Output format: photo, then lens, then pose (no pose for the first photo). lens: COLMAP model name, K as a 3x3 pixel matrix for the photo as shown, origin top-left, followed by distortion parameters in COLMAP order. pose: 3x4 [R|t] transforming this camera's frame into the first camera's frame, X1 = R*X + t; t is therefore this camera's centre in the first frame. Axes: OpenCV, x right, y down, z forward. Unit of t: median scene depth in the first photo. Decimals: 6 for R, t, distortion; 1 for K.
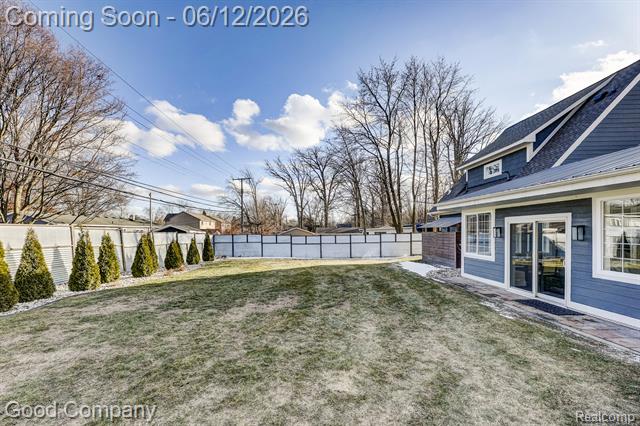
lens RADIAL K [[259.0, 0, 303.3], [0, 259.0, 238.2], [0, 0, 1]] dist [-0.001909, -0.000287]
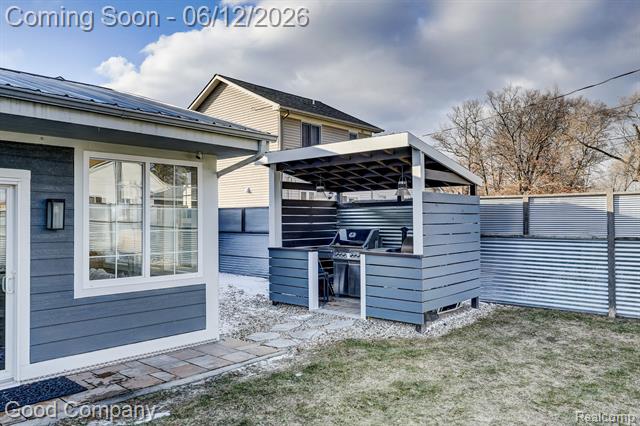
lens RADIAL K [[486.4, 0, 324.3], [0, 486.4, 216.5], [0, 0, 1]] dist [-0.032289, 0.002126]
pose [[-0.759702, 0.015166, 0.650095, 0.057455], [0.023121, 0.999726, 0.003696, -0.006095], [-0.649861, 0.017838, -0.759844, 0.968542]]
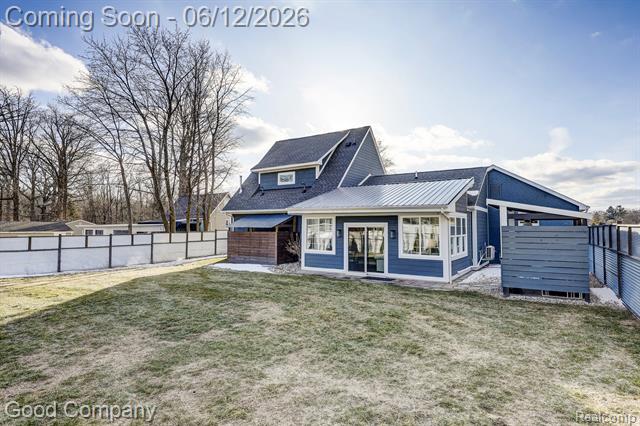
lens RADIAL K [[345.5, 0, 319.8], [0, 345.5, 213.0], [0, 0, 1]] dist [0.008182, 0.000902]
pose [[0.530510, 0.049877, 0.846210, -0.896273], [0.009670, 0.997846, -0.064877, -0.011539], [-0.847624, 0.042601, 0.528885, 0.102831]]
